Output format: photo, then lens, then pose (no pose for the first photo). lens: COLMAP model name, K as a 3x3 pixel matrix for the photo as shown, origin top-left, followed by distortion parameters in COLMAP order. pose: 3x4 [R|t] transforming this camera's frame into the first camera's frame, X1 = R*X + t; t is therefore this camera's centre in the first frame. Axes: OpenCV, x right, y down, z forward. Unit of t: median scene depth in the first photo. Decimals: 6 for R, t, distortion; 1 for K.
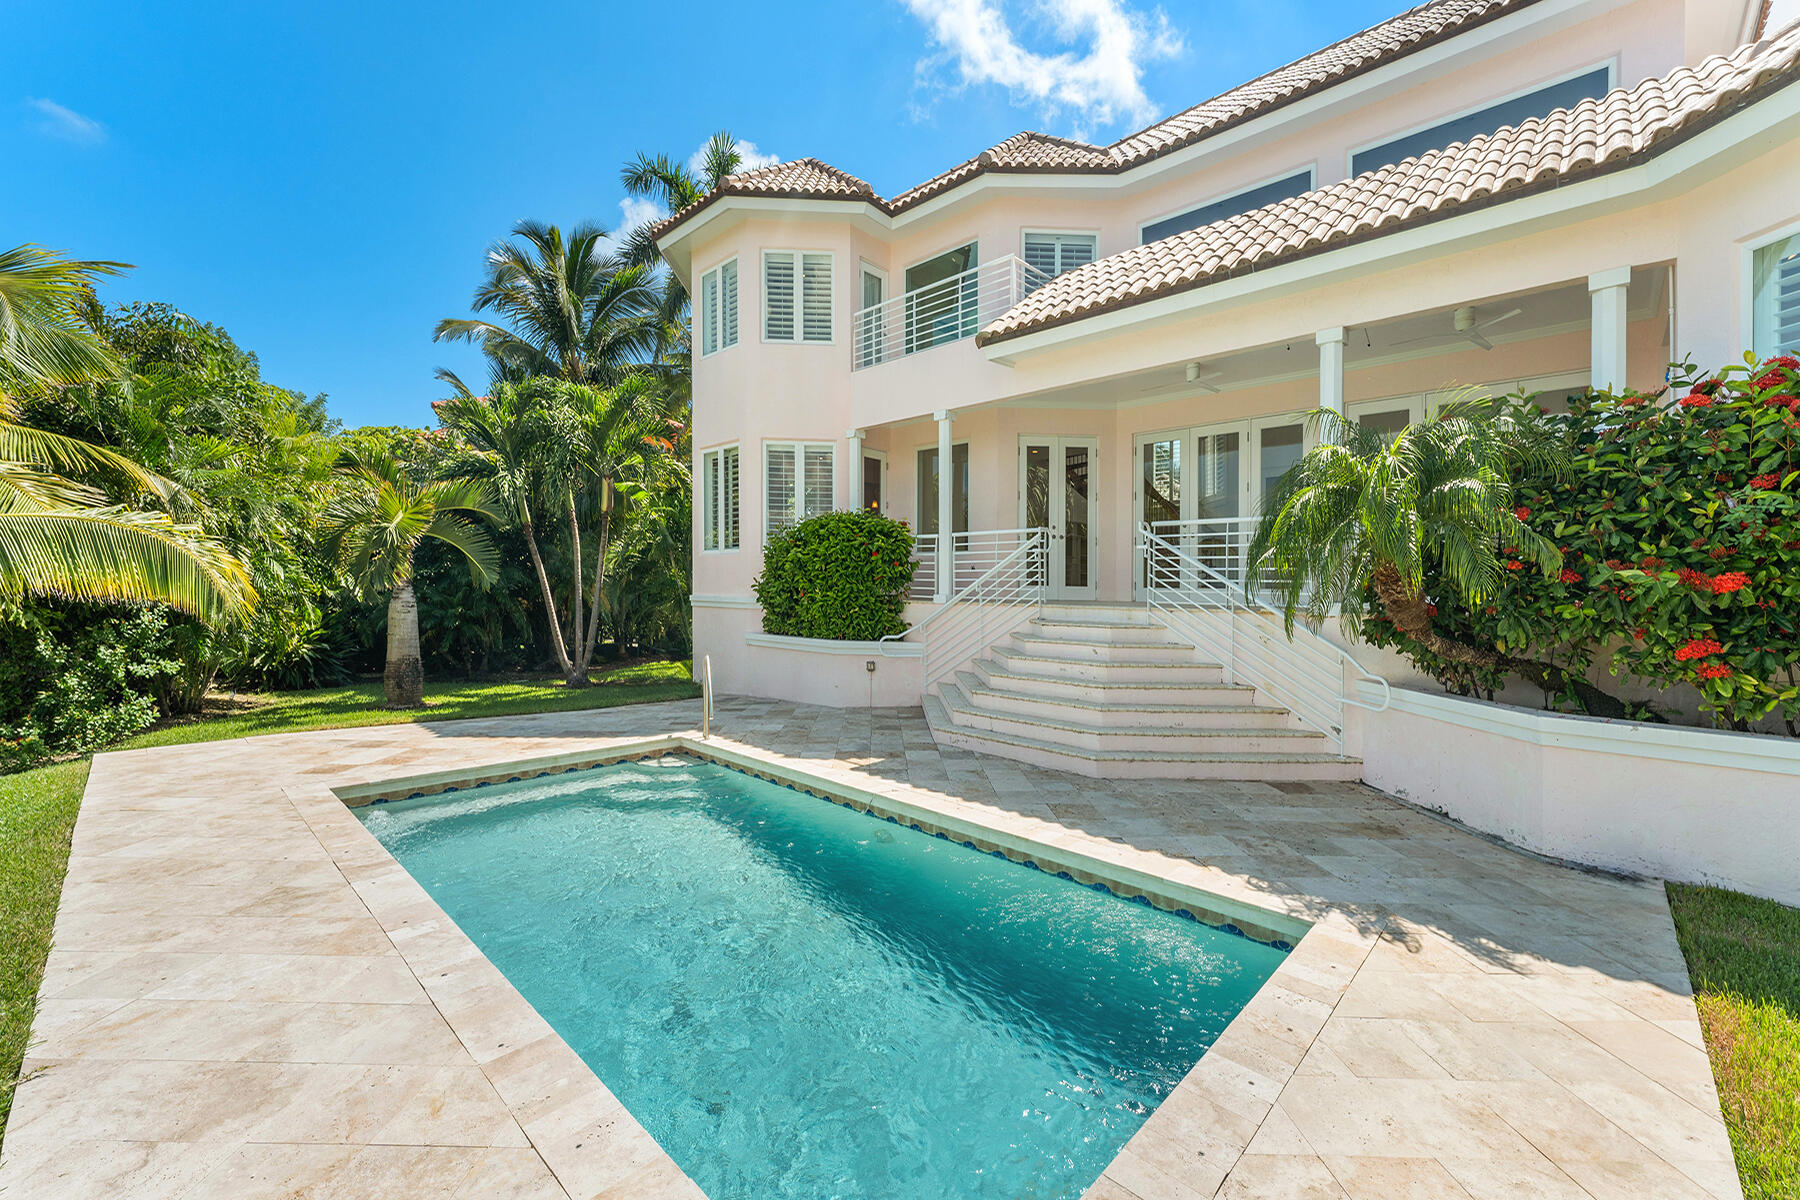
lens RADIAL K [[716.8, 0, 886.3], [0, 716.8, 591.6], [0, 0, 1]] dist [0.000245, 0.000310]
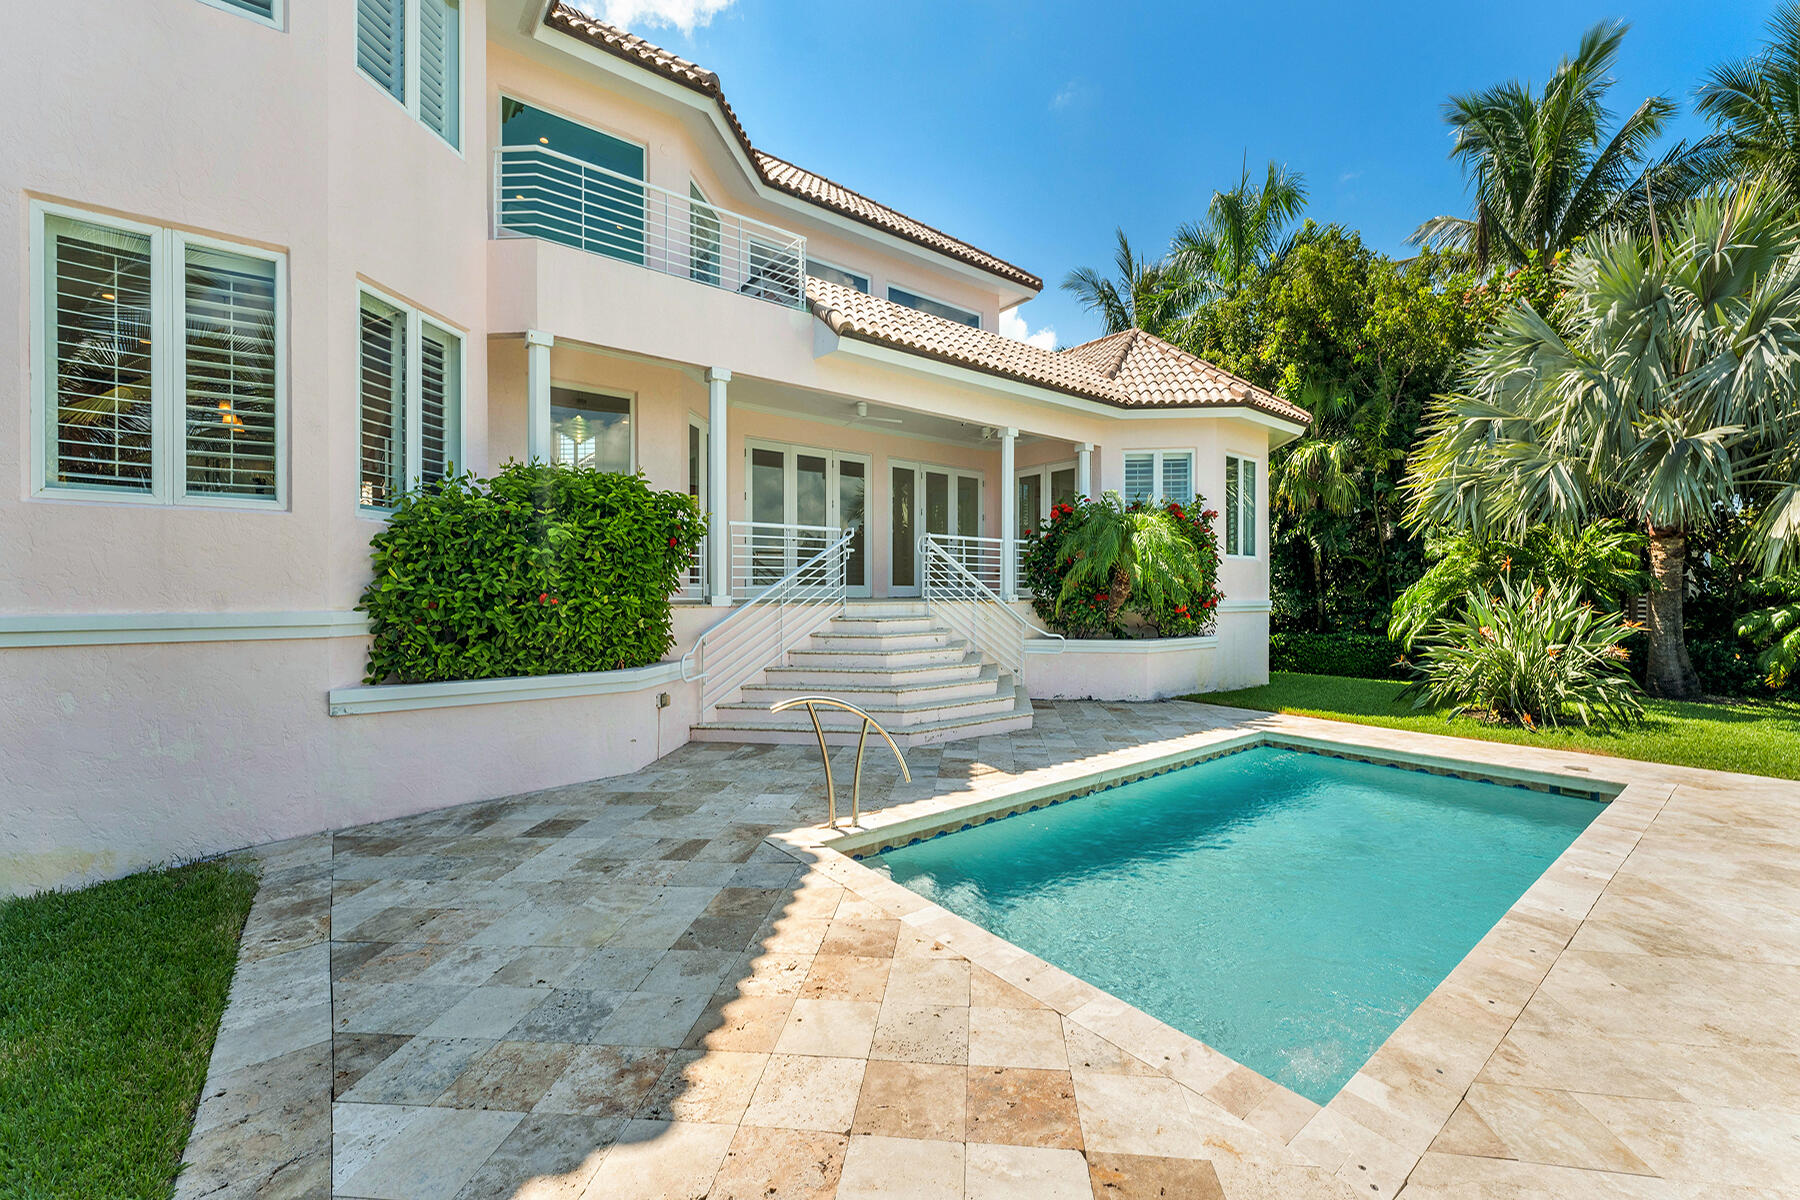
lens RADIAL K [[722.8, 0, 898.0], [0, 722.8, 585.6], [0, 0, 1]] dist [-0.002660, 0.000056]
pose [[0.136151, -0.006732, 0.990665, -0.762763], [0.004946, 0.999969, 0.006116, -0.012278], [-0.990676, 0.004067, 0.136180, 0.747778]]
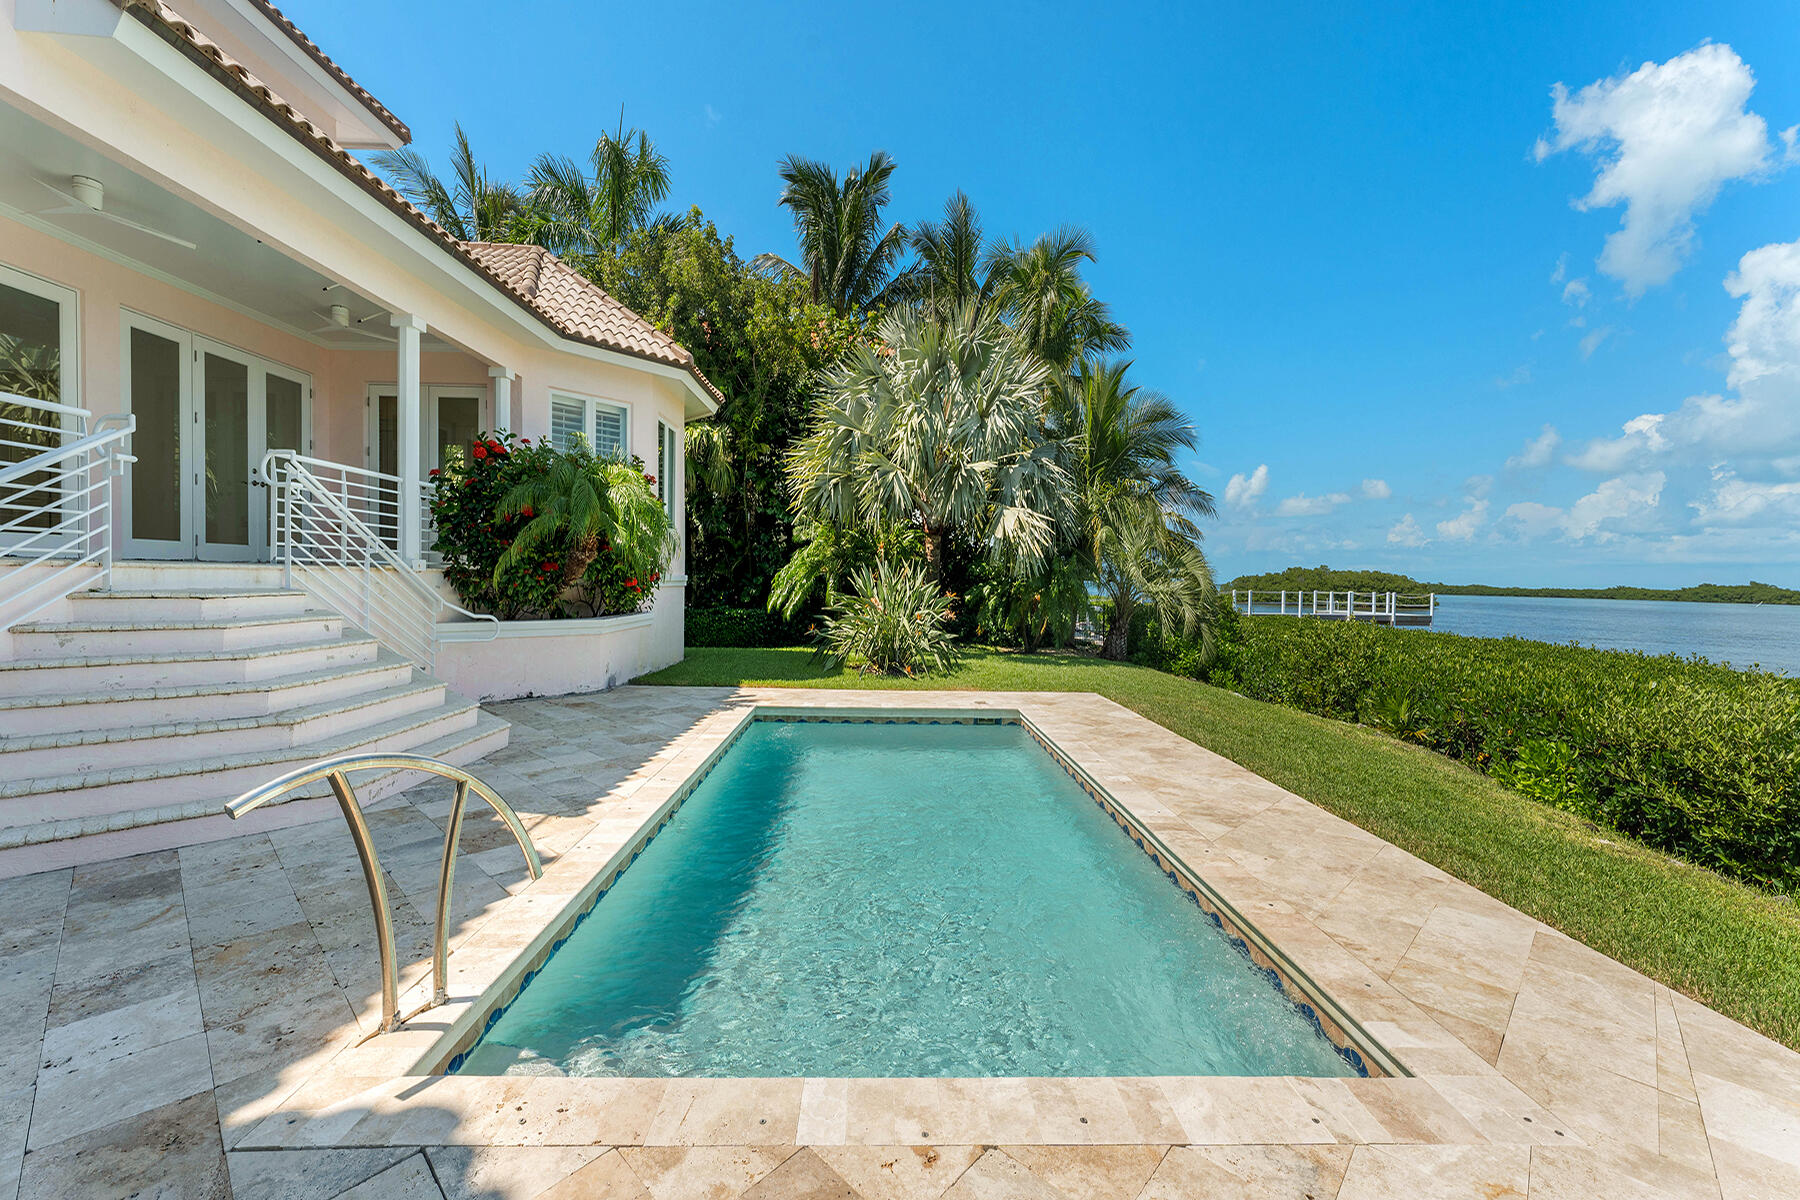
lens RADIAL K [[716.8, 0, 886.3], [0, 716.8, 591.6], [0, 0, 1]] dist [0.000245, 0.000310]
pose [[-0.718061, -0.040307, 0.694812, -0.520147], [-0.027242, 0.999184, 0.029811, 0.007549], [-0.695446, 0.002478, -0.718574, 0.936725]]
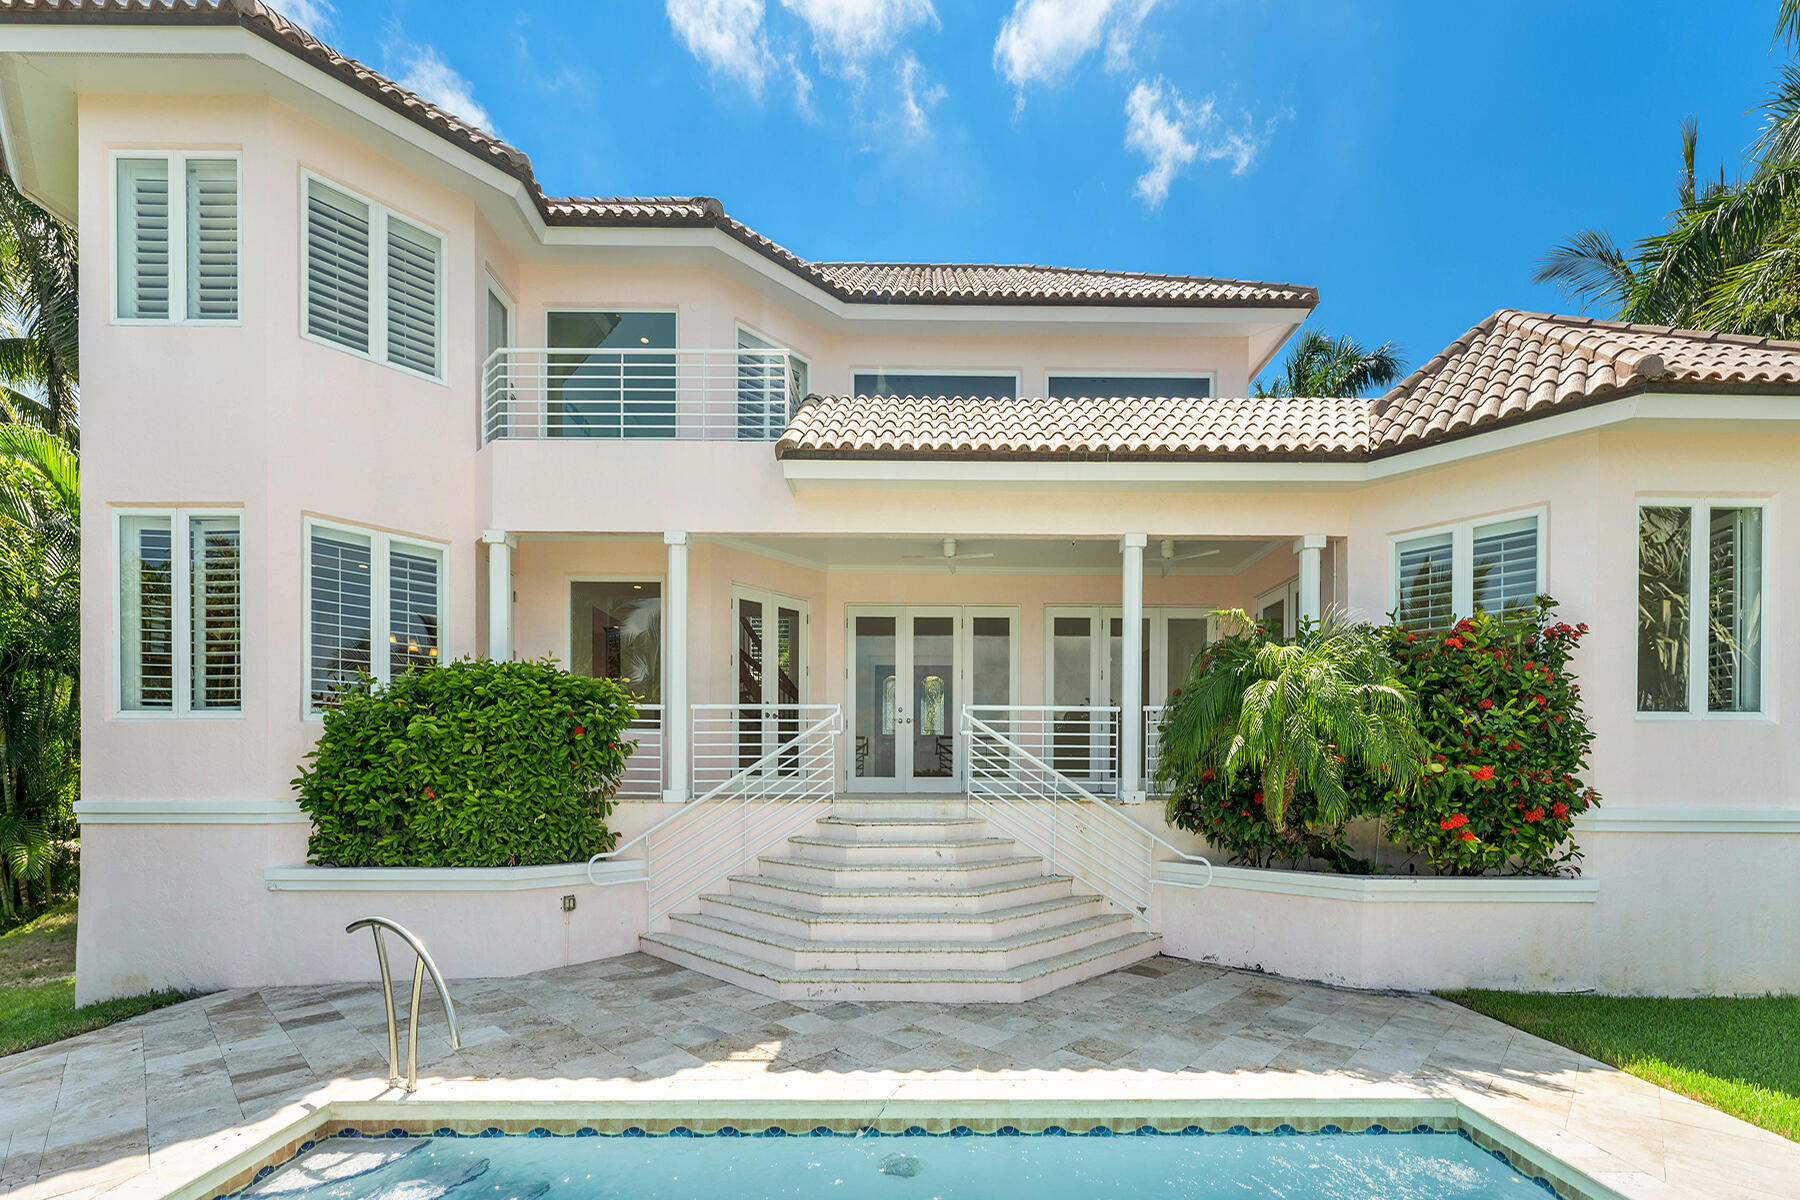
lens RADIAL K [[773.9, 0, 896.4], [0, 773.9, 773.8], [0, 0, 1]] dist [0.001271, 0.000411]
pose [[0.711484, -0.006759, 0.702670, -0.329214], [0.010633, 0.999943, -0.001148, -0.009276], [-0.702622, 0.008289, 0.711515, 0.320179]]
